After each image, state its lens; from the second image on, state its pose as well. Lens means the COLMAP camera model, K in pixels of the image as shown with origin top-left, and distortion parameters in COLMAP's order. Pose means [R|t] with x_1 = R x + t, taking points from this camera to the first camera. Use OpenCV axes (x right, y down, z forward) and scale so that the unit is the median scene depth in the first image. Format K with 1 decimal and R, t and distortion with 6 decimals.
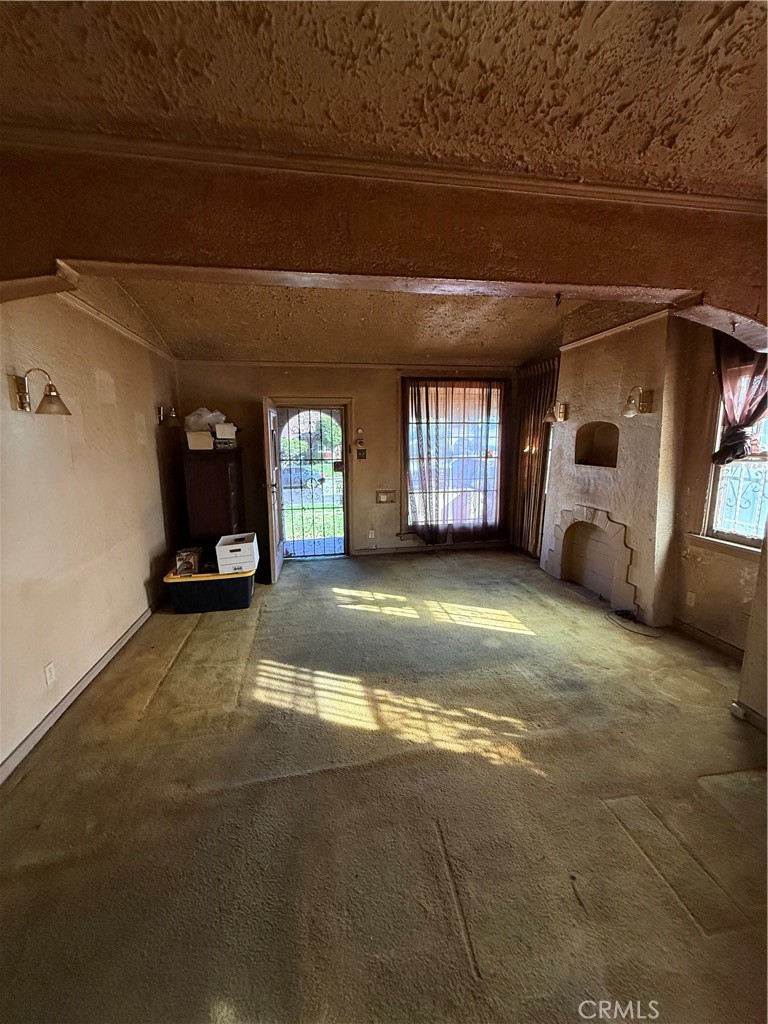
lens RADIAL K [[418.0, 0, 378.1], [0, 418.0, 515.3], [0, 0, 1]] dist [0.000219, -0.000012]
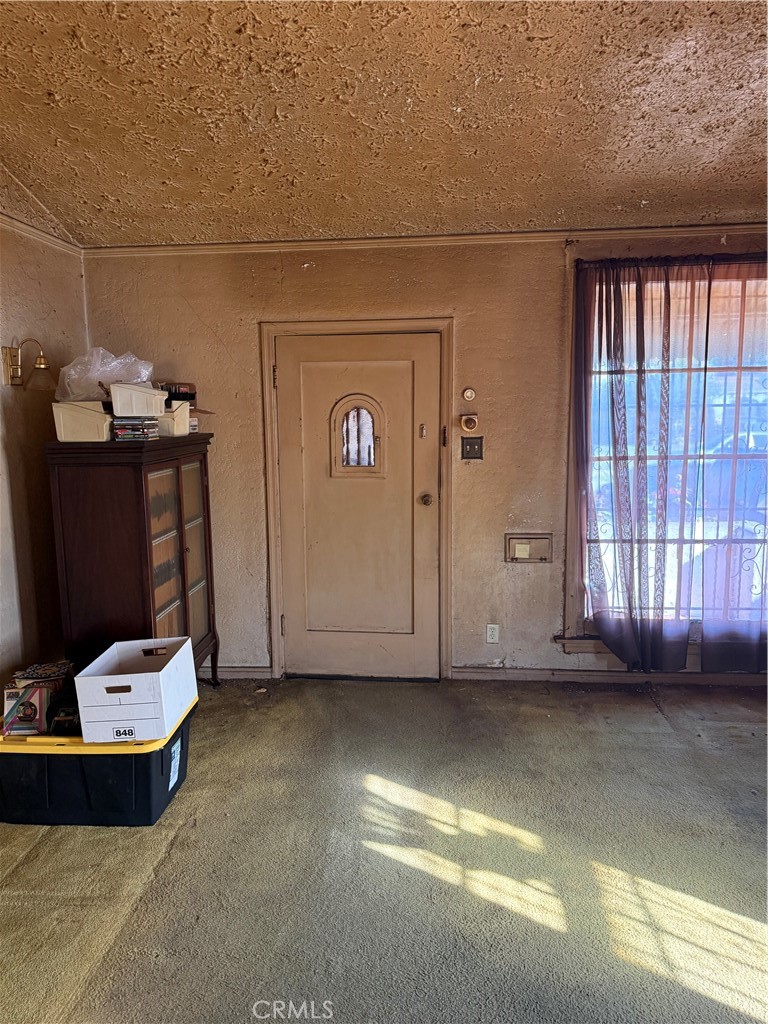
lens RADIAL K [[715.3, 0, 384.0], [0, 715.3, 512.0], [0, 0, 1]] dist [0.096941, -0.120156]
pose [[0.965891, 0.031409, -0.257036, 0.064576], [-0.037973, 0.999066, -0.020613, -0.061539], [0.256149, 0.029671, 0.966182, 0.265486]]
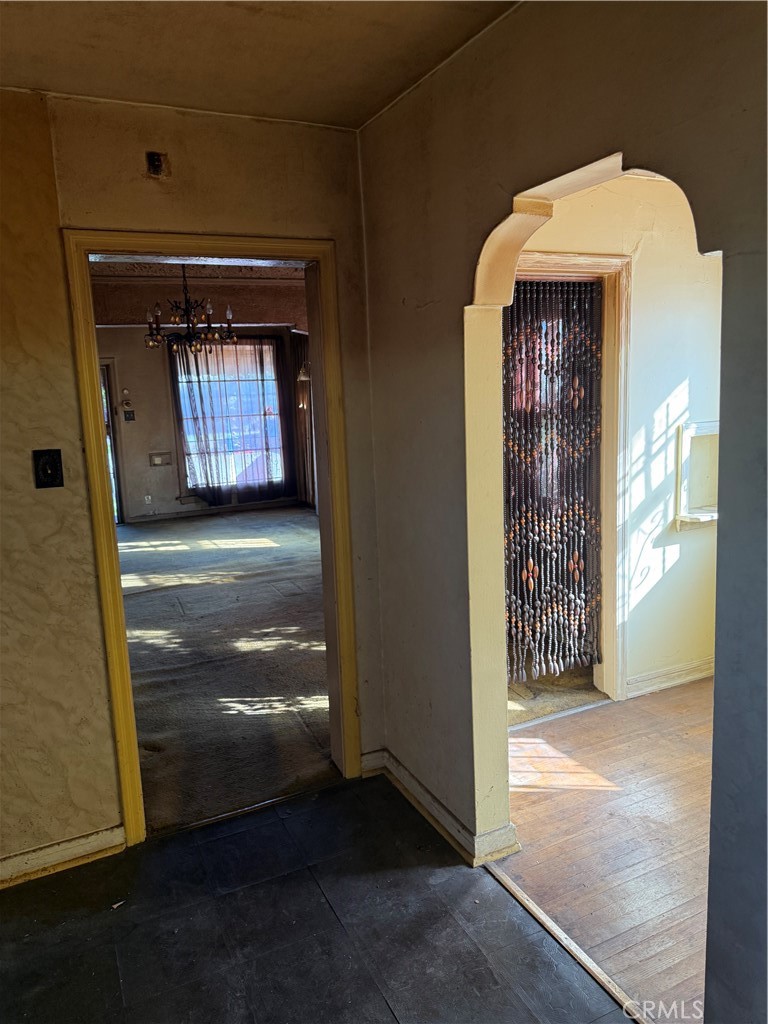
lens RADIAL K [[715.3, 0, 384.0], [0, 715.3, 512.0], [0, 0, 1]] dist [0.096941, -0.120156]
pose [[0.959651, -0.076486, 0.270590, 0.054663], [0.081027, 0.996696, -0.005635, 0.130012], [-0.269265, 0.027333, 0.962678, -0.744900]]
